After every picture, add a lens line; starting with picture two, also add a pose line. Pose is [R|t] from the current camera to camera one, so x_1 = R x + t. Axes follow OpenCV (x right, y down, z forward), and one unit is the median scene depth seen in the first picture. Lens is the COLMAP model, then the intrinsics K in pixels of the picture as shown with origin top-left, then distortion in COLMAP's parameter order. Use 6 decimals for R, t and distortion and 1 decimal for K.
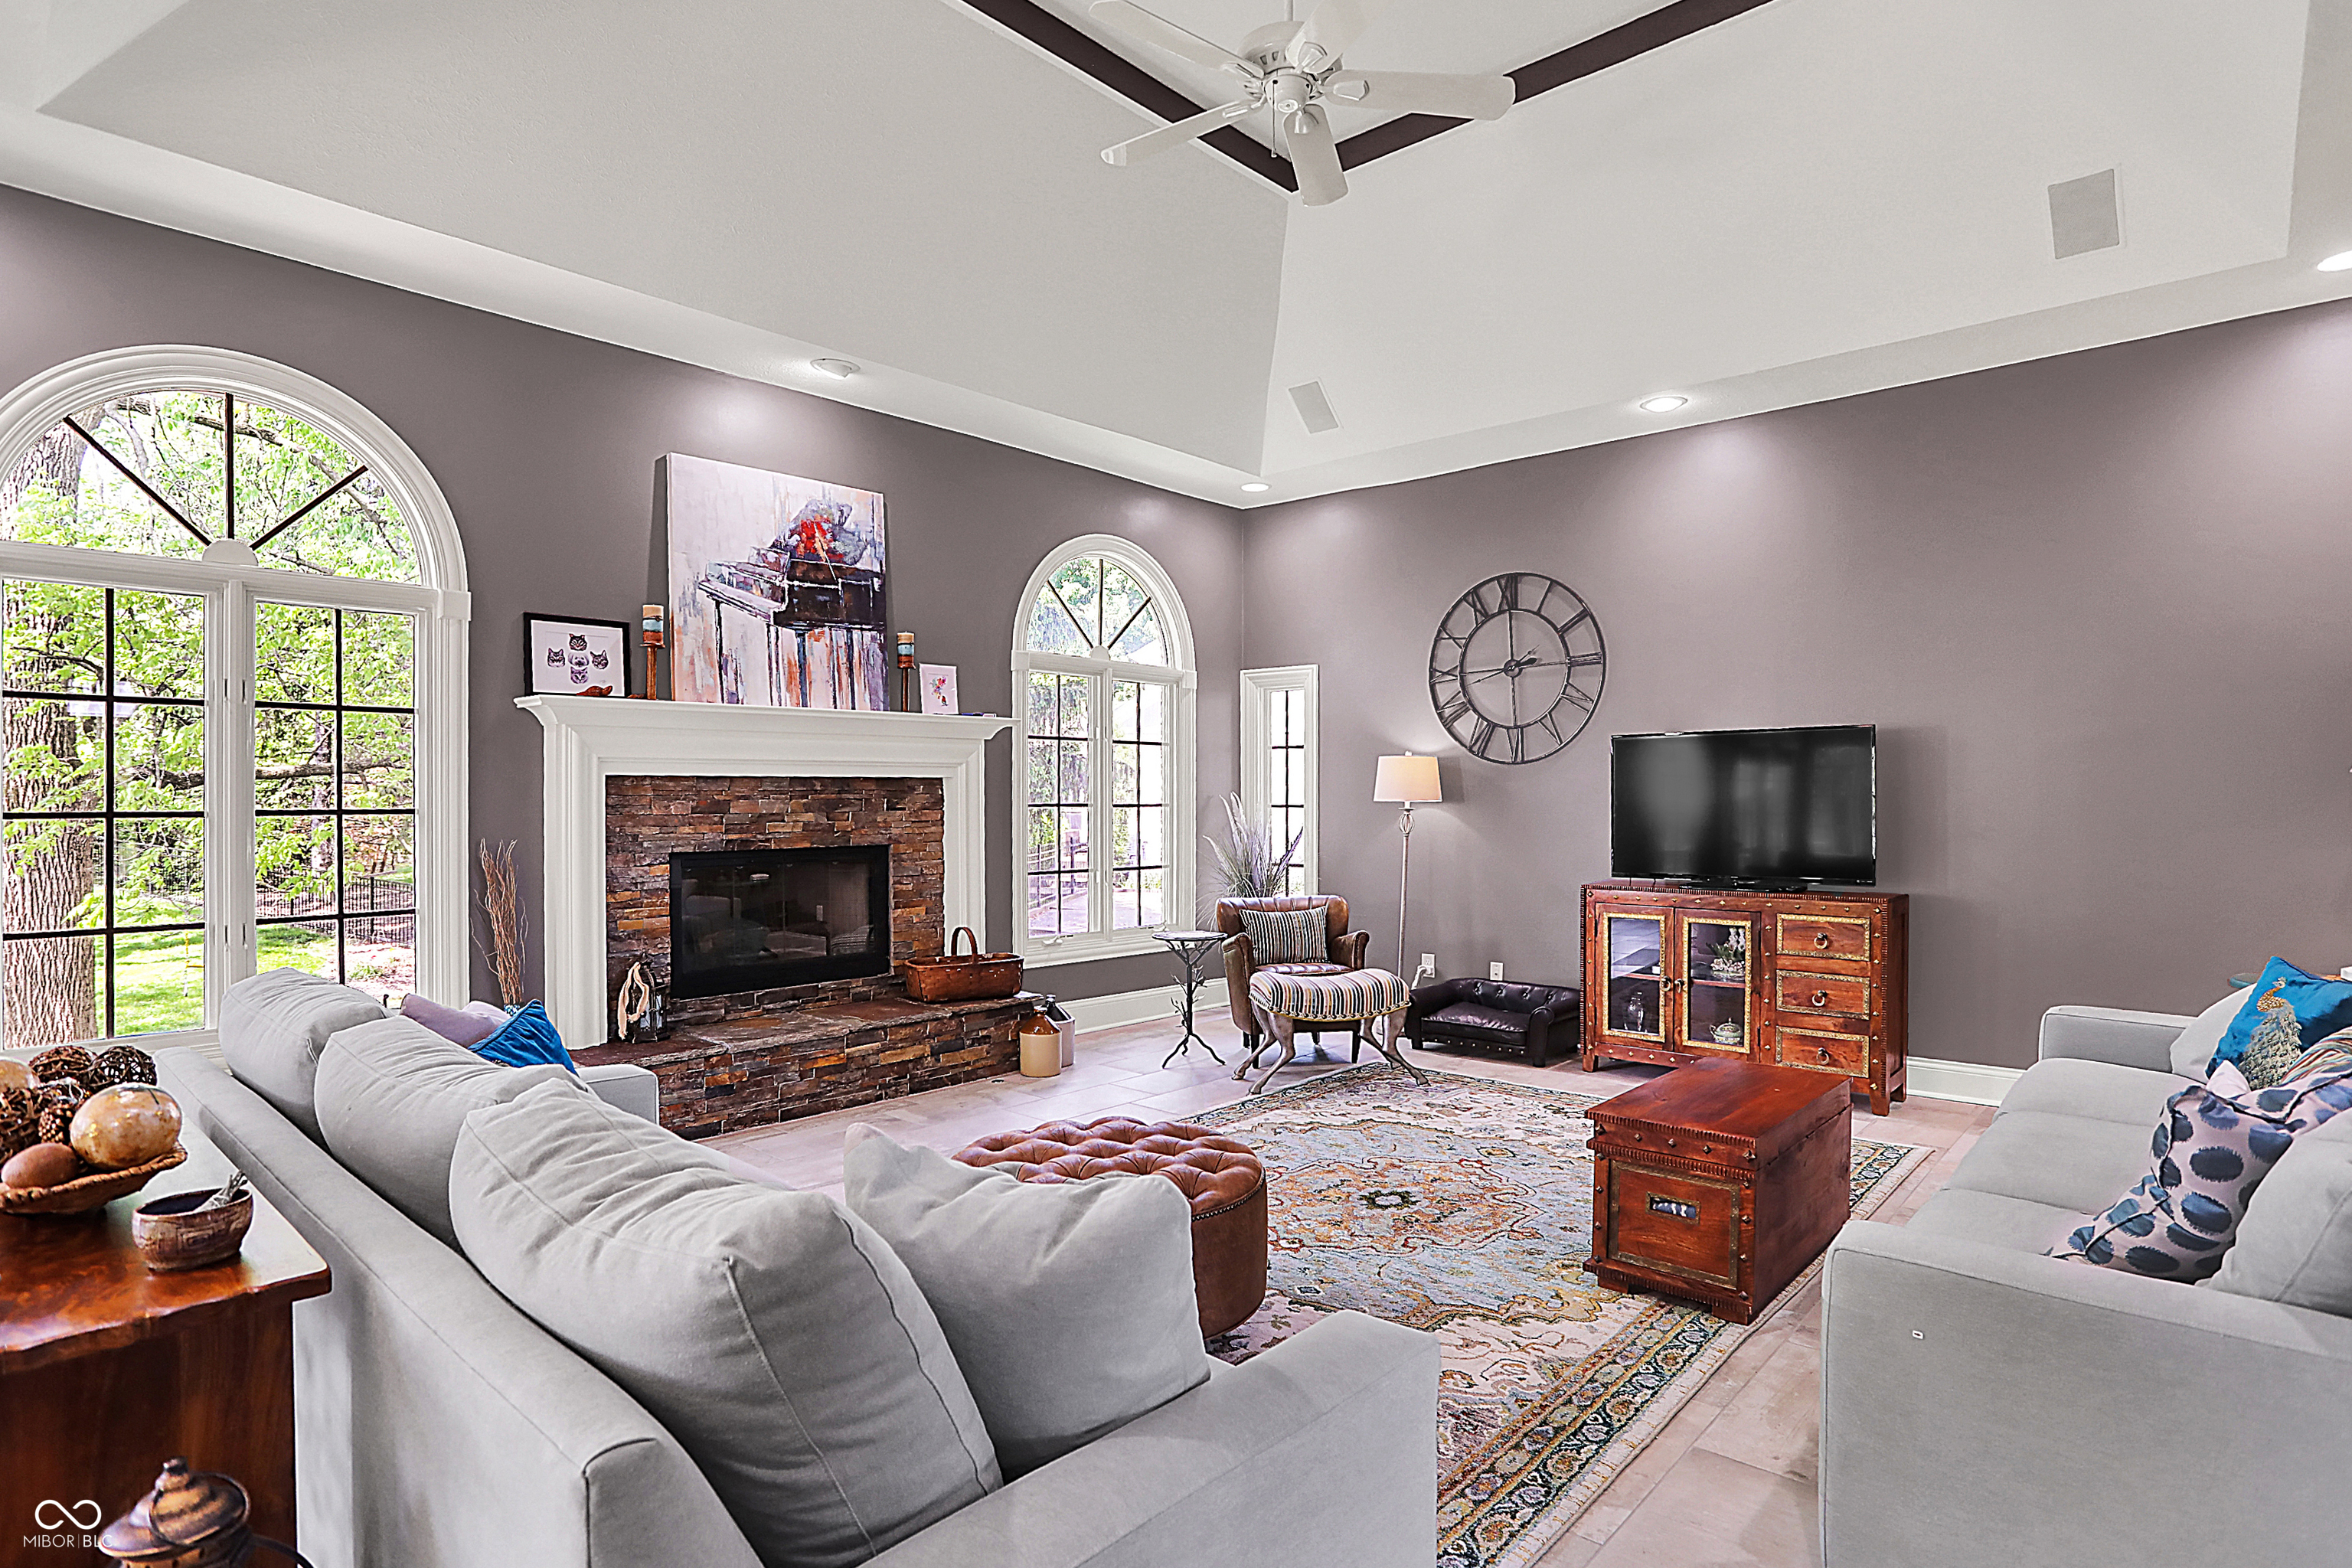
lens RADIAL K [[1242.9, 0, 1184.6], [0, 1242.9, 804.5], [0, 0, 1]] dist [-0.069394, 0.027465]
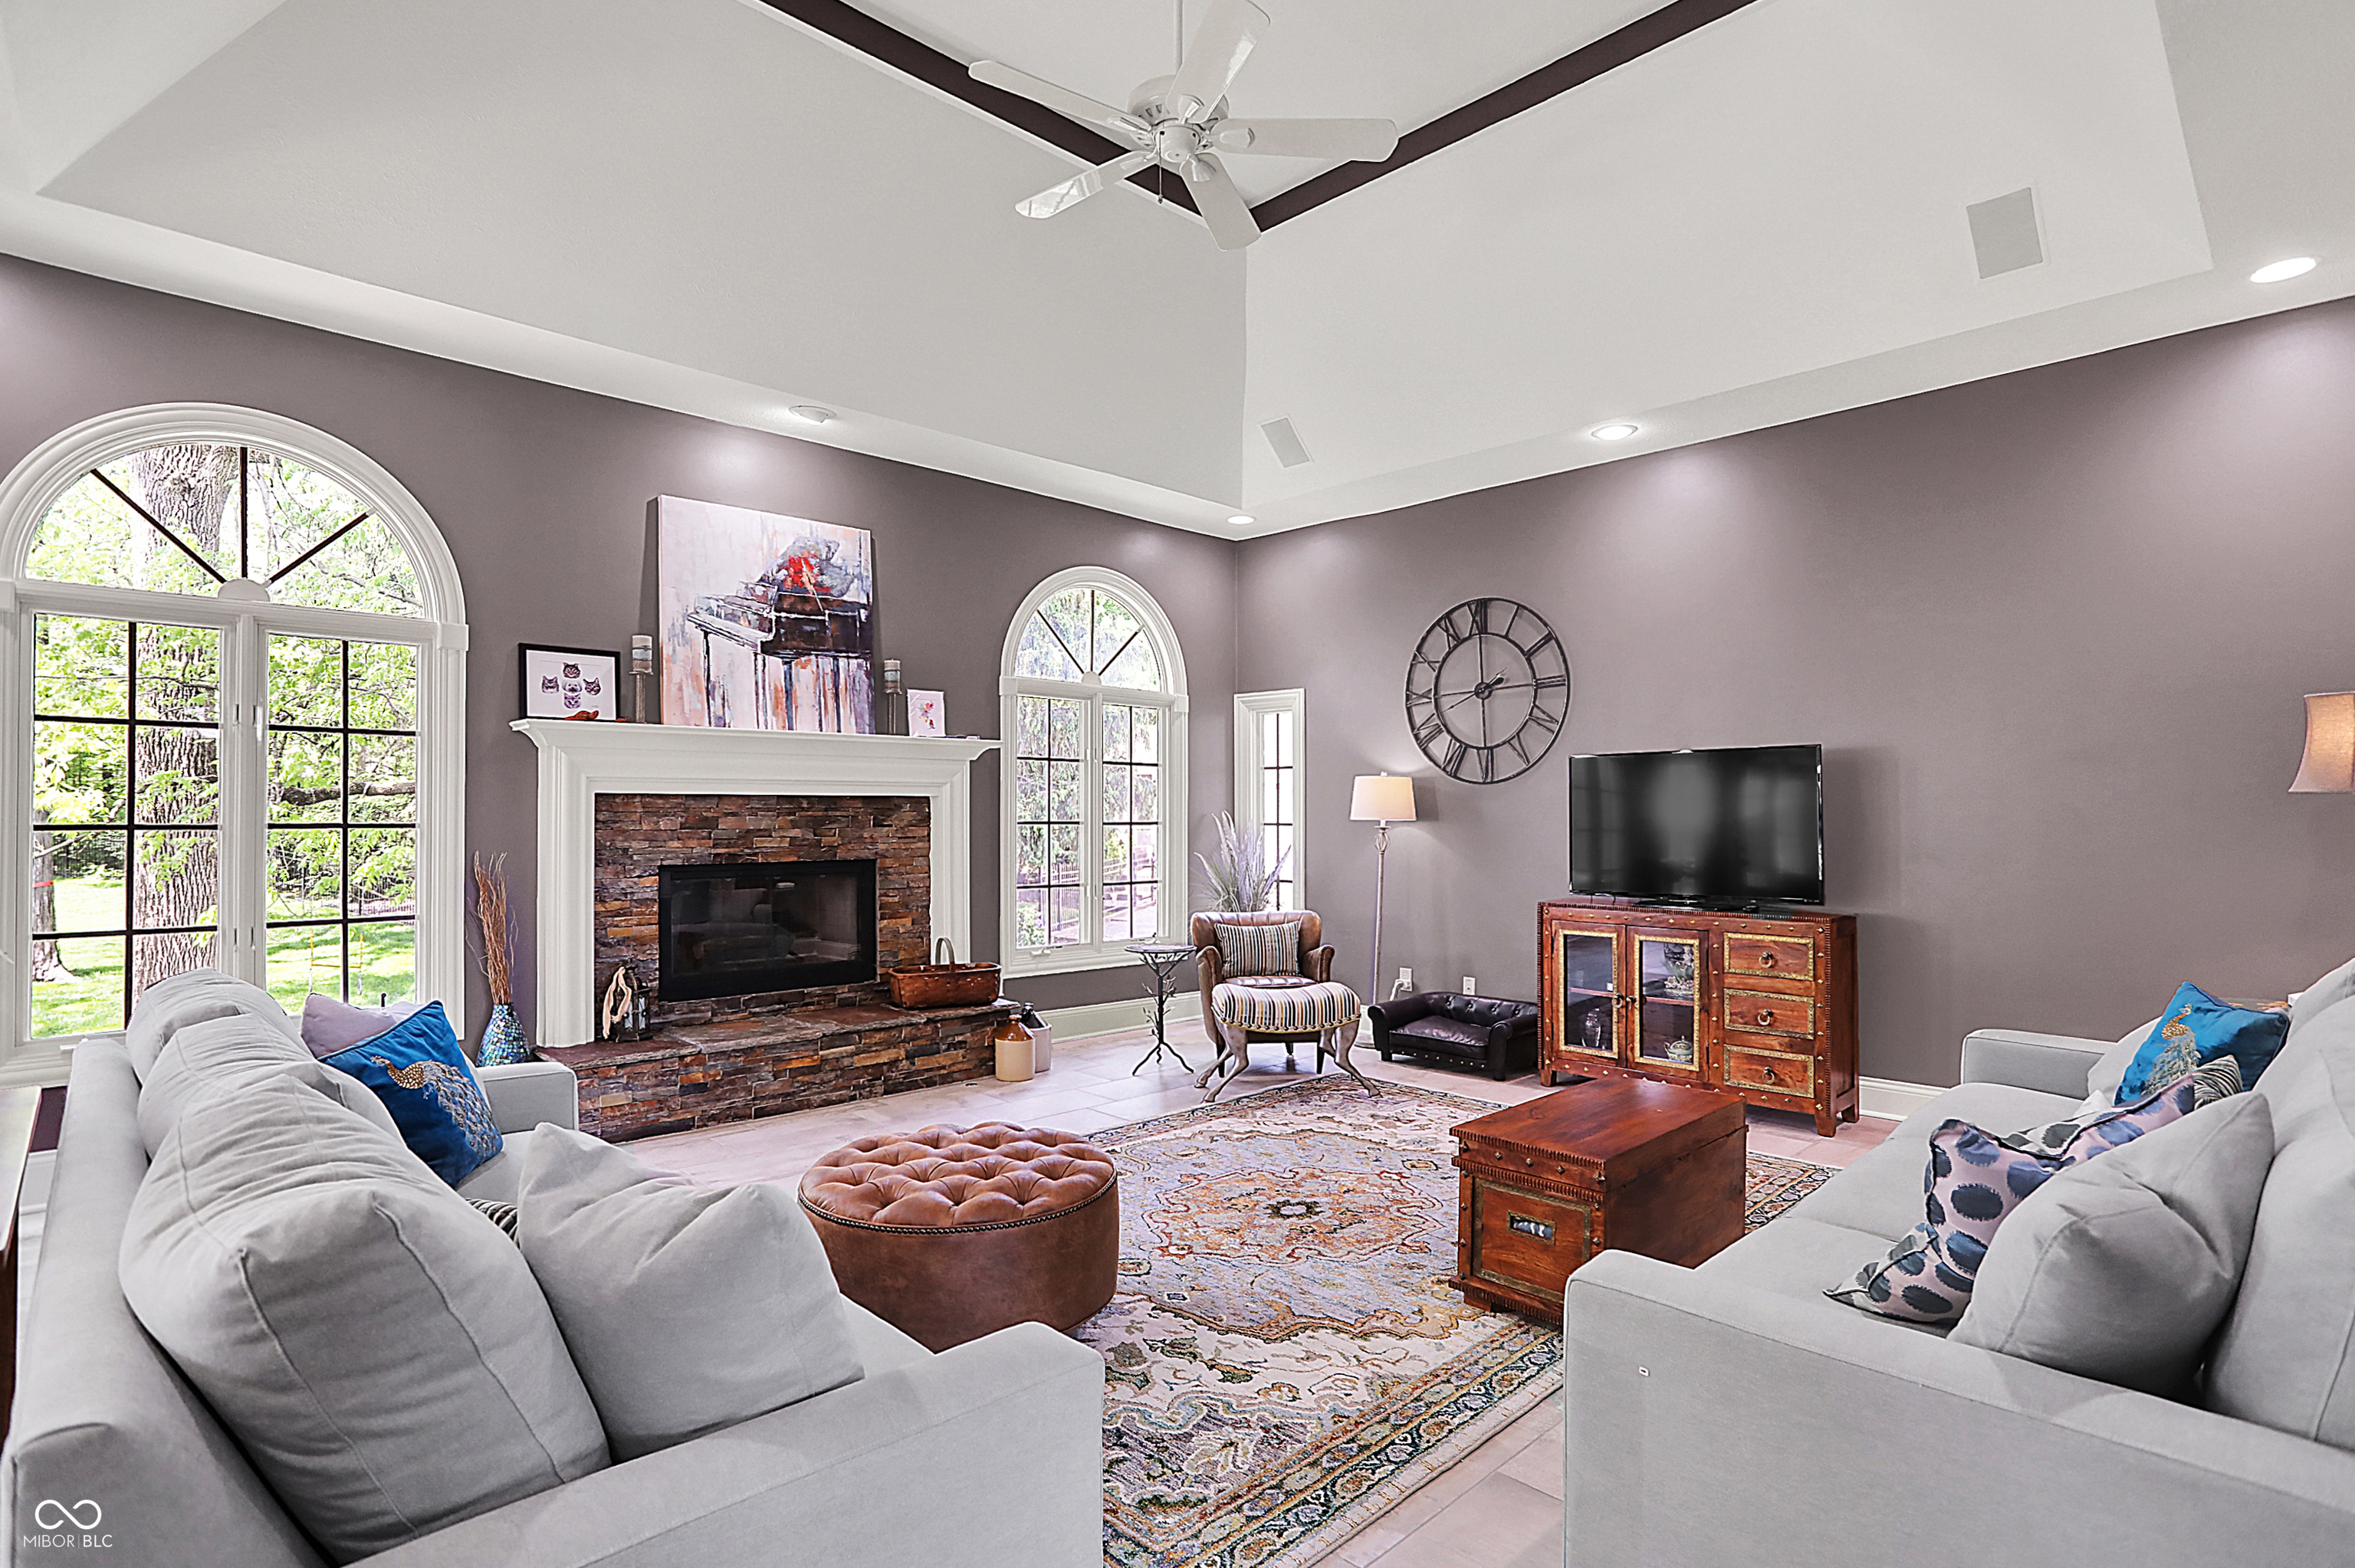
lens RADIAL K [[1178.2, 0, 1200.7], [0, 1178.2, 794.6], [0, 0, 1]] dist [-0.071380, 0.029773]
pose [[0.997717, 0.001713, -0.067517, 0.130054], [-0.003286, 0.999726, -0.023189, -0.000637], [0.067458, 0.023358, 0.997449, 0.017304]]
